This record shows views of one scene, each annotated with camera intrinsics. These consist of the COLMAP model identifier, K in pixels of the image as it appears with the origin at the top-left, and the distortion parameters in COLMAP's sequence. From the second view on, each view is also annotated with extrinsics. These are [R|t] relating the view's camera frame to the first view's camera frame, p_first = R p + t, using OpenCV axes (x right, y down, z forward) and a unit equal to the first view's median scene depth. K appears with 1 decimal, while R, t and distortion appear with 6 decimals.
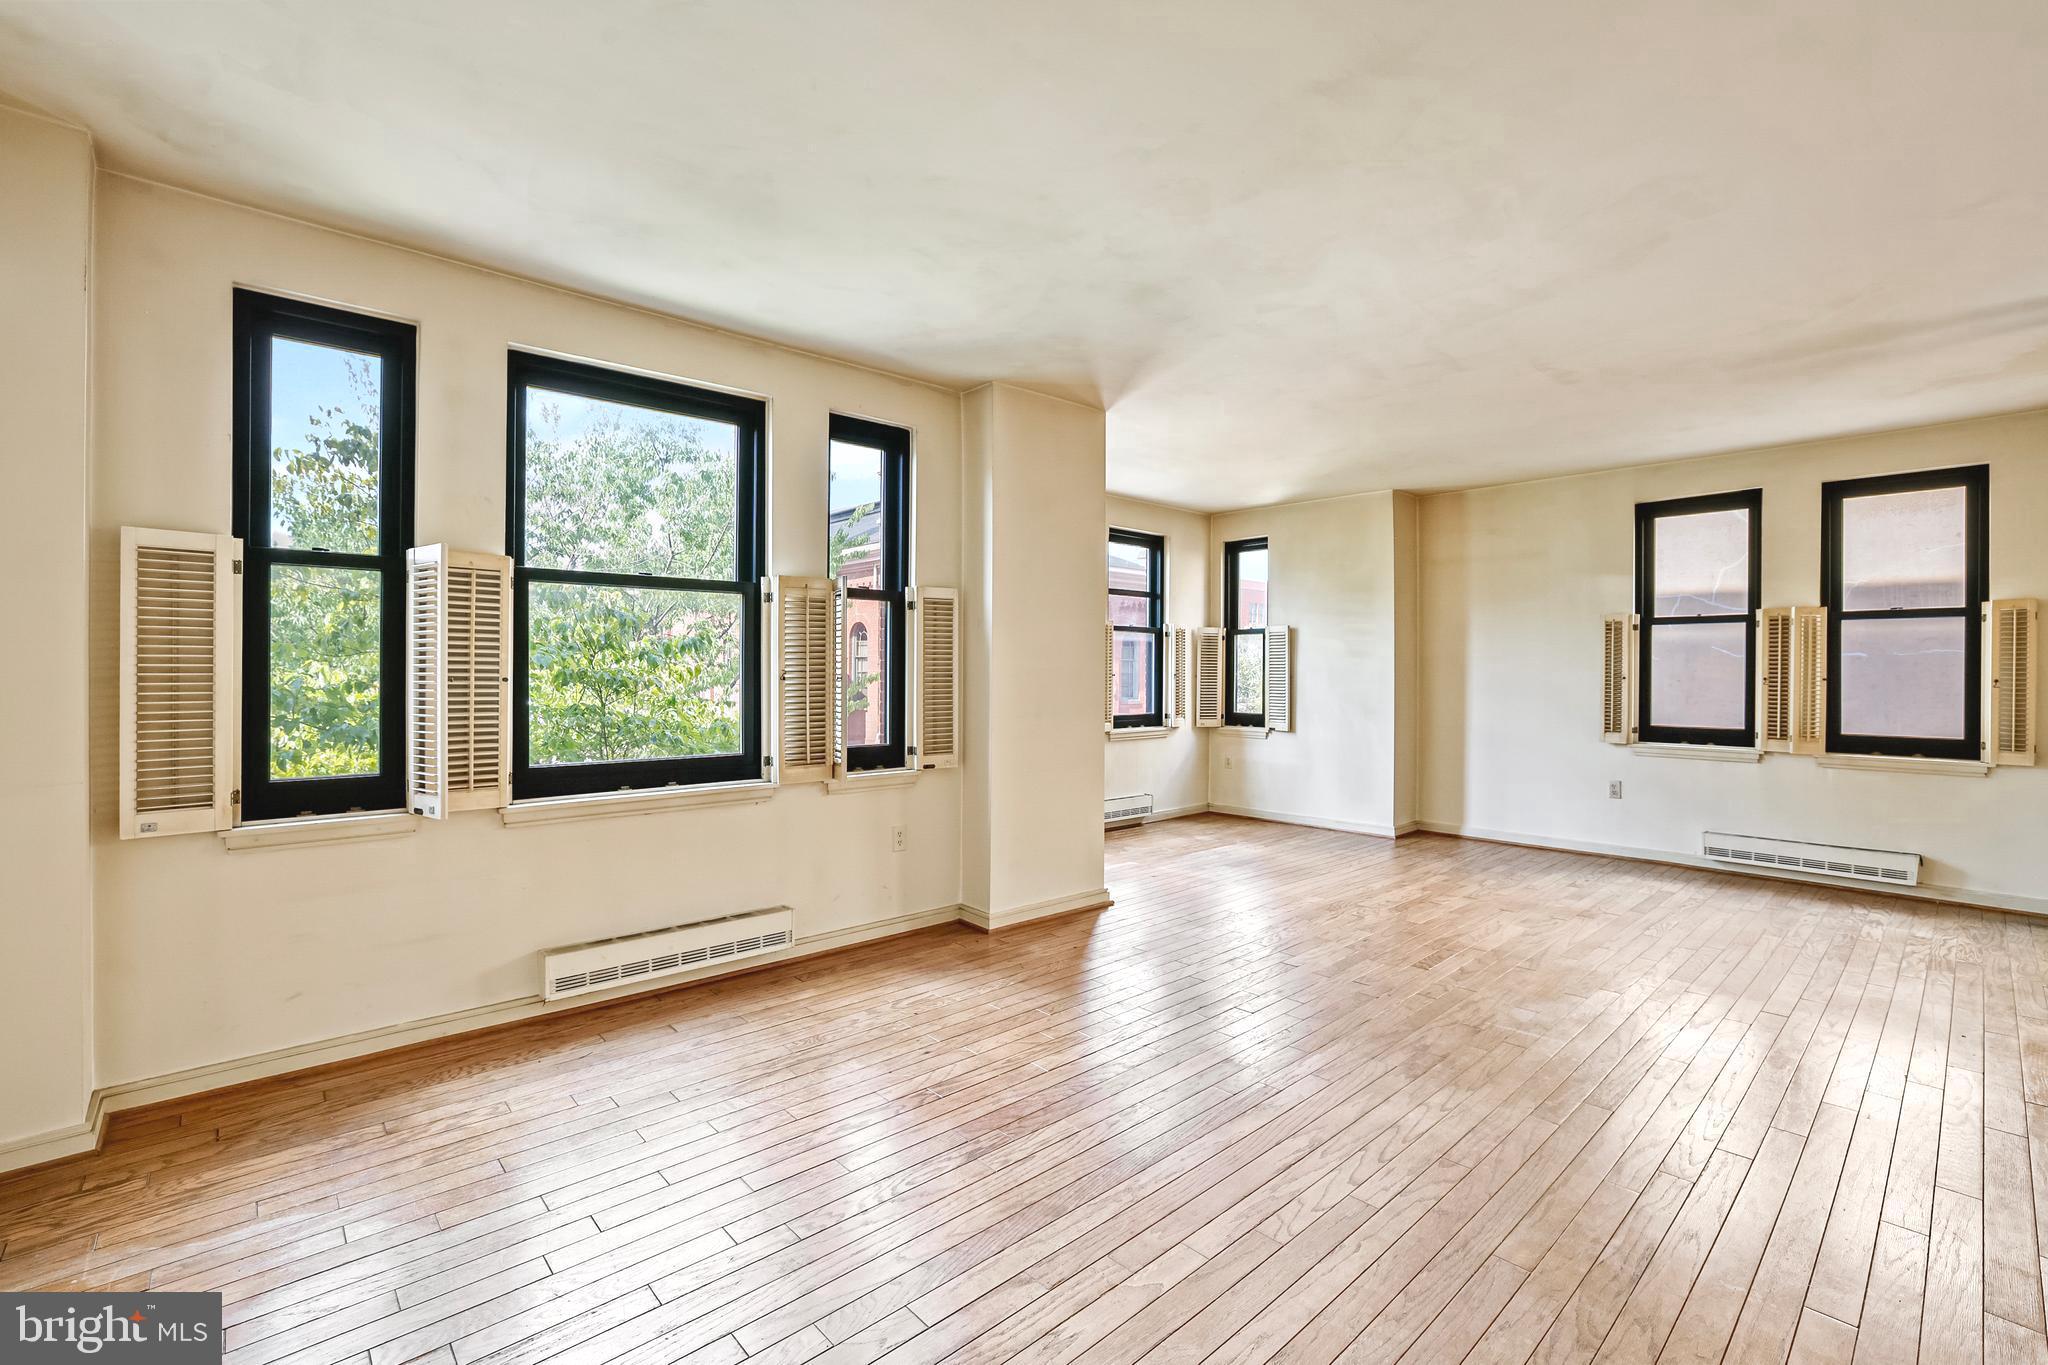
lens RADIAL K [[892.5, 0, 1017.4], [0, 892.5, 676.7], [0, 0, 1]] dist [-0.035423, 0.011216]
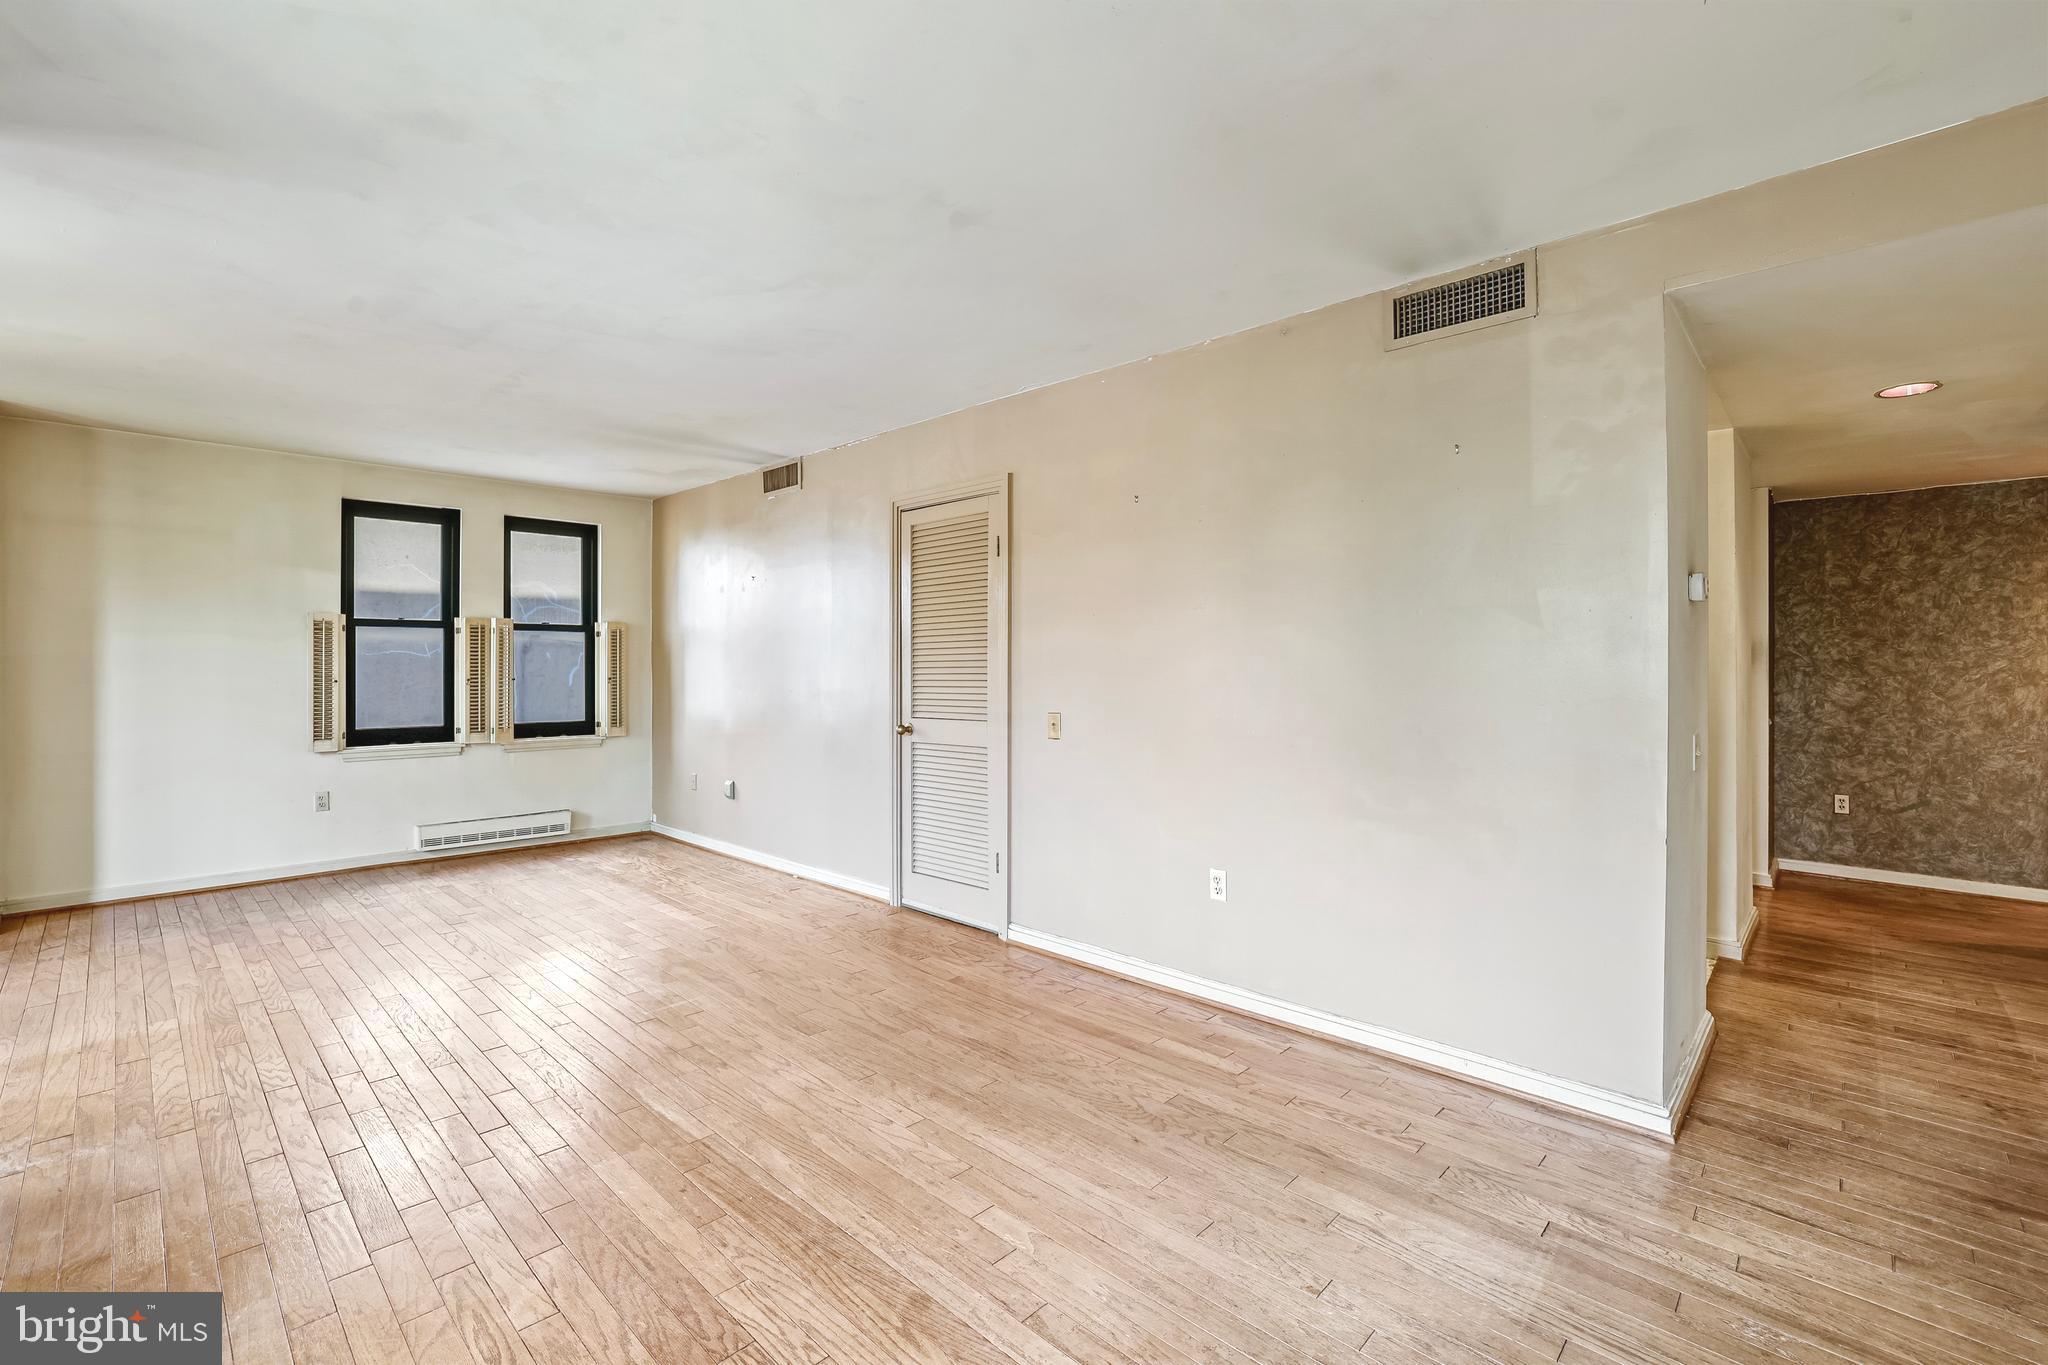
lens RADIAL K [[892.5, 0, 1007.1], [0, 892.5, 662.9], [0, 0, 1]] dist [-0.035423, 0.011216]
pose [[-0.058147, 0.002761, 0.998304, -0.315735], [0.008707, 0.999960, -0.002258, -0.010396], [-0.998270, 0.008561, -0.058169, 0.362161]]
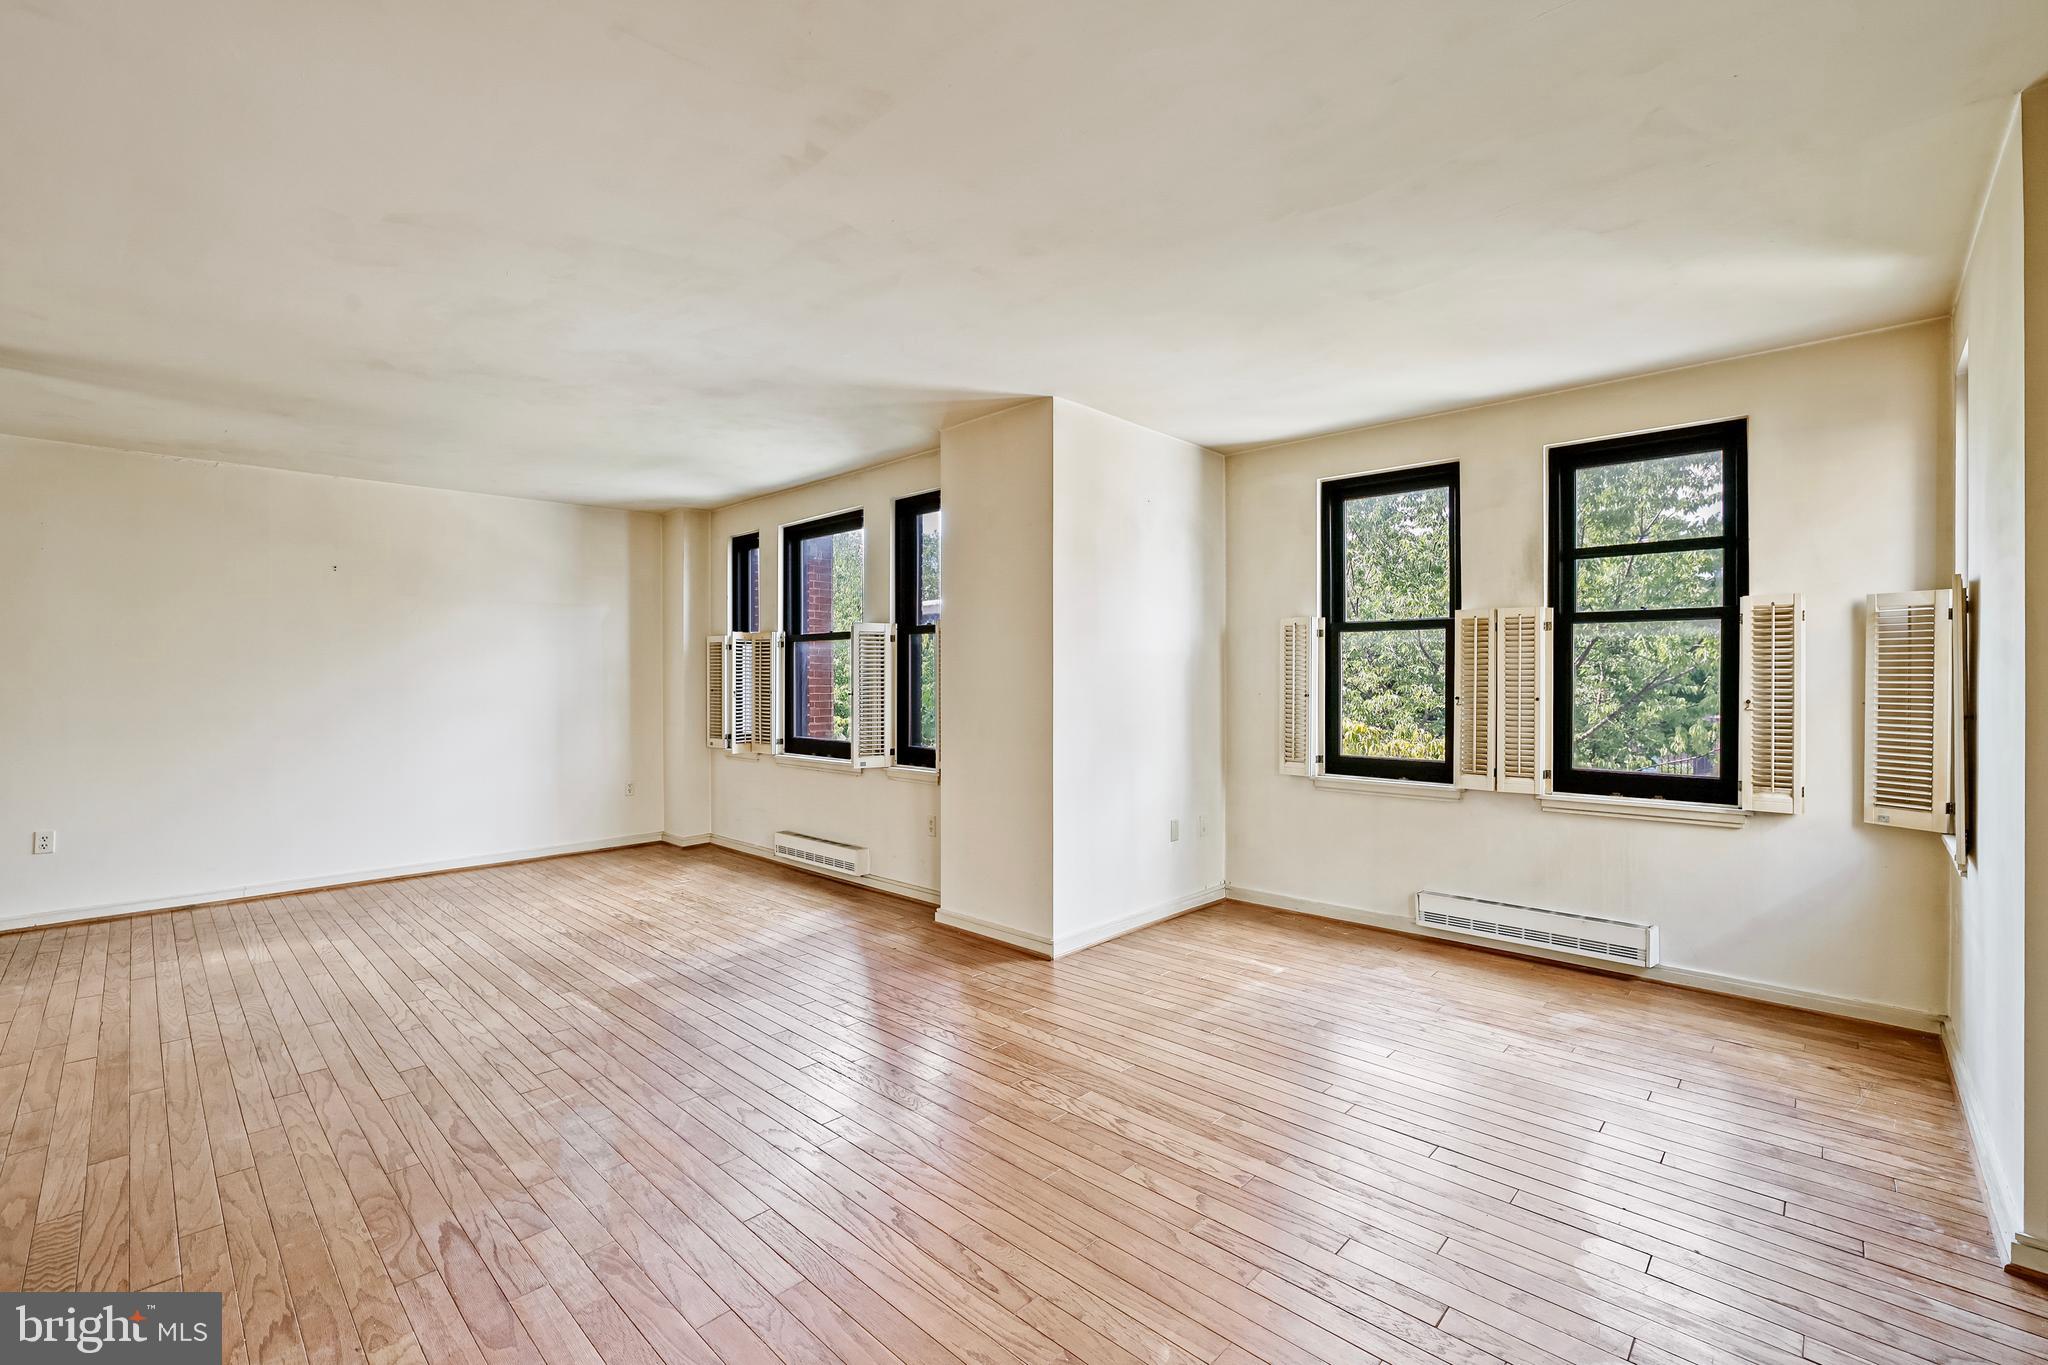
lens RADIAL K [[892.5, 0, 1032.0], [0, 892.5, 682.0], [0, 0, 1]] dist [-0.035423, 0.011216]
pose [[0.079176, 0.002225, -0.996858, 0.846950], [-0.007486, 0.999971, 0.001637, -0.015242], [0.996833, 0.007333, 0.079191, 0.794134]]
